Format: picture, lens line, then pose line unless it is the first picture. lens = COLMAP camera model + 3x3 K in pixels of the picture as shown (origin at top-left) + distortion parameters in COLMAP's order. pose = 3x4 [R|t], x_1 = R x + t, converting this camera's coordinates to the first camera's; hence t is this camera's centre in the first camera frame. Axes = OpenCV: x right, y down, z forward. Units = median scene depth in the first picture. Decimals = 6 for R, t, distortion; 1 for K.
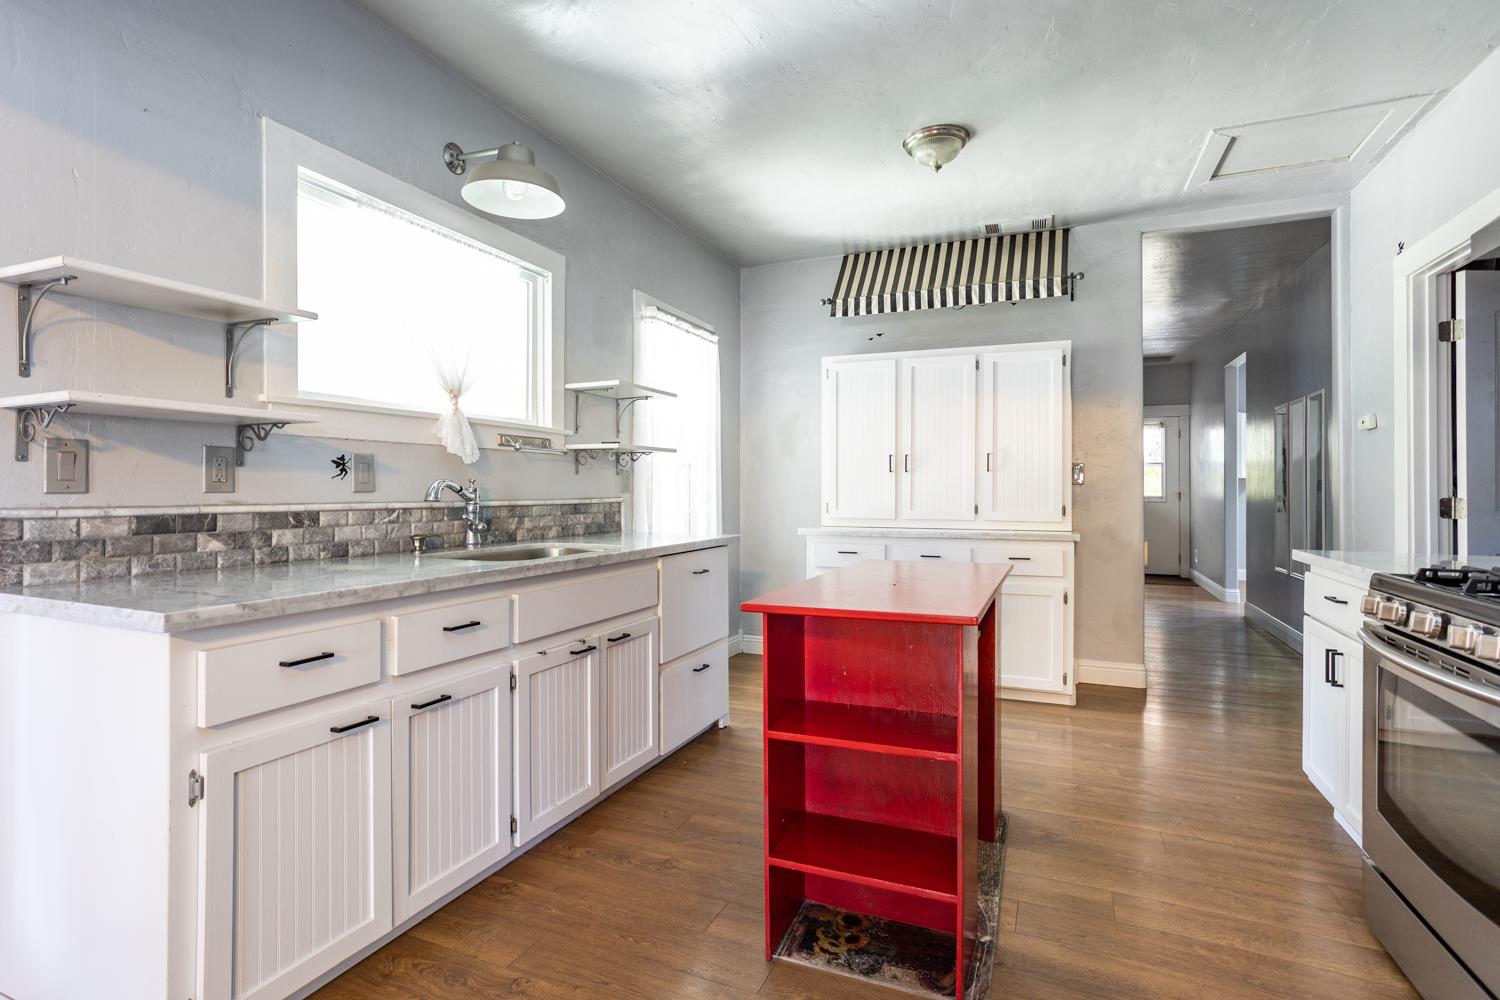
lens RADIAL K [[739.9, 0, 727.4], [0, 739.9, 488.1], [0, 0, 1]] dist [-0.053247, 0.035490]
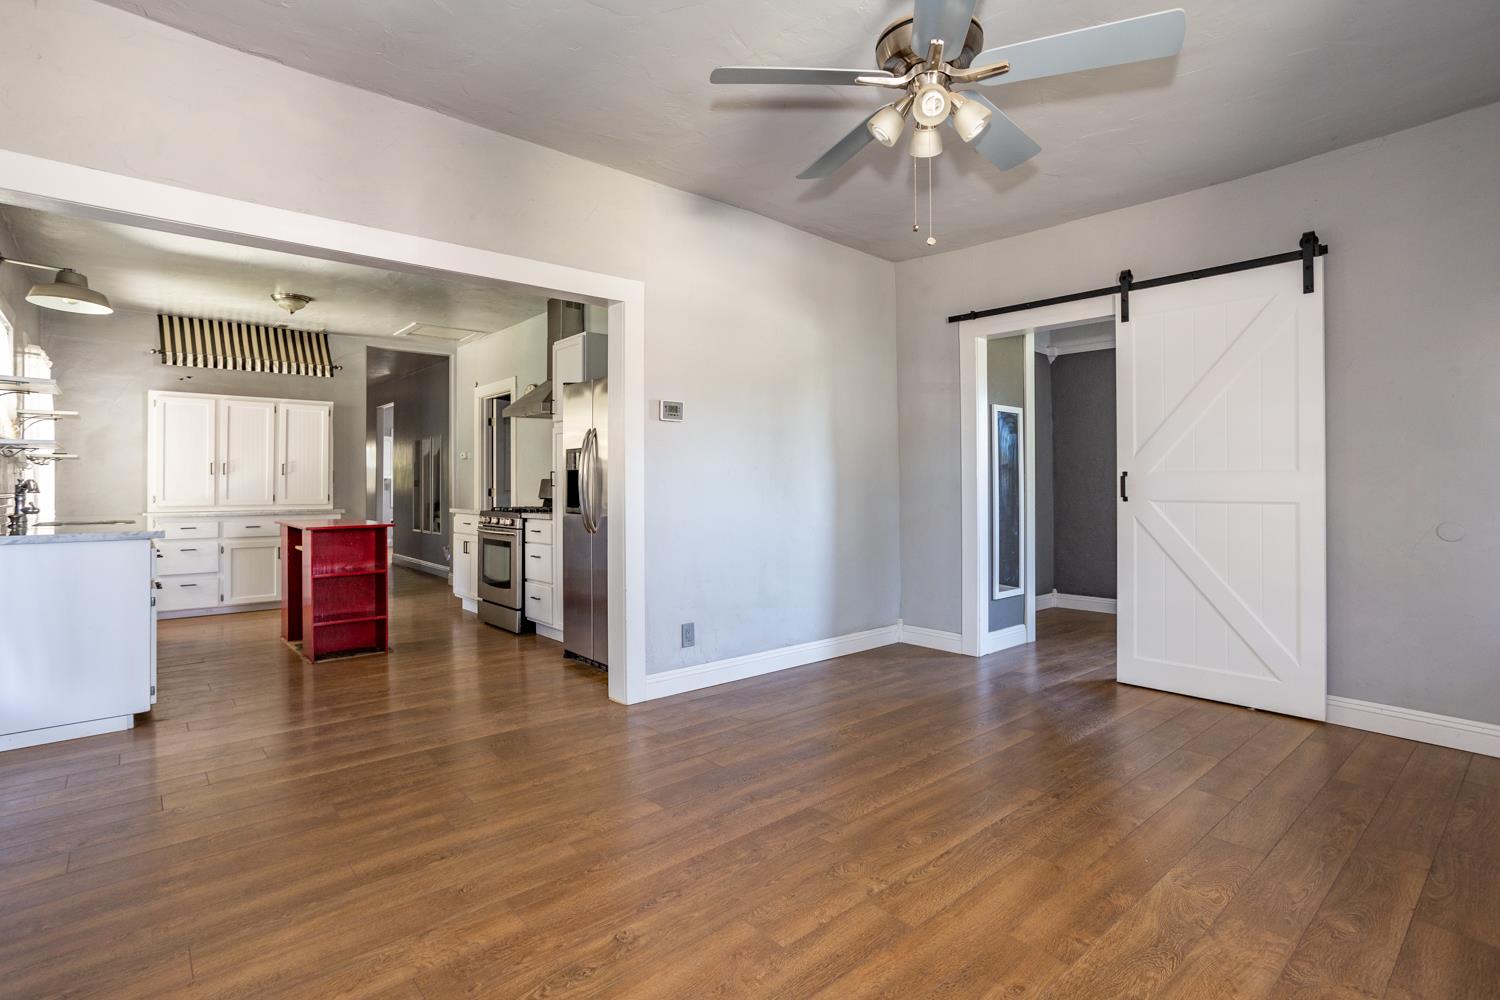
lens RADIAL K [[737.1, 0, 745.7], [0, 737.1, 475.2], [0, 0, 1]] dist [-0.053666, 0.035400]
pose [[0.414204, 0.010285, 0.910126, -1.251130], [0.002920, 0.999916, -0.012629, 0.003447], [-0.910179, 0.007888, 0.414139, -1.122265]]
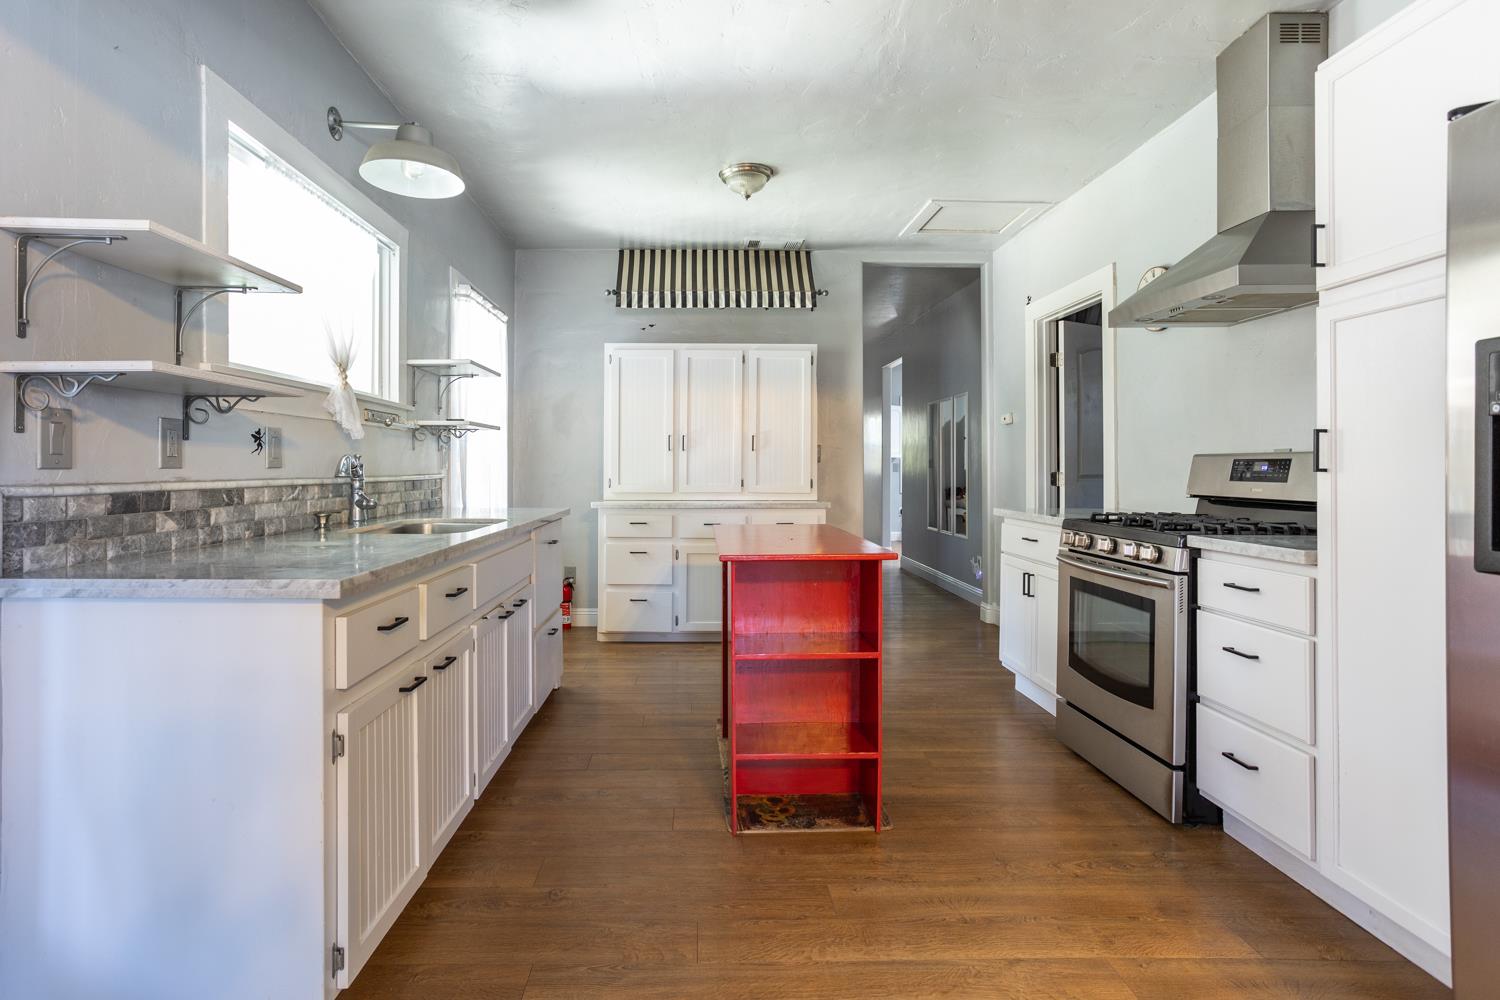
lens RADIAL K [[758.3, 0, 702.7], [0, 758.3, 467.3], [0, 0, 1]] dist [-0.056655, 0.040259]
pose [[0.907930, 0.000214, 0.419123, -0.402894], [-0.001363, 0.999996, 0.002441, 0.001536], [-0.419121, -0.002788, 0.907926, -0.120933]]
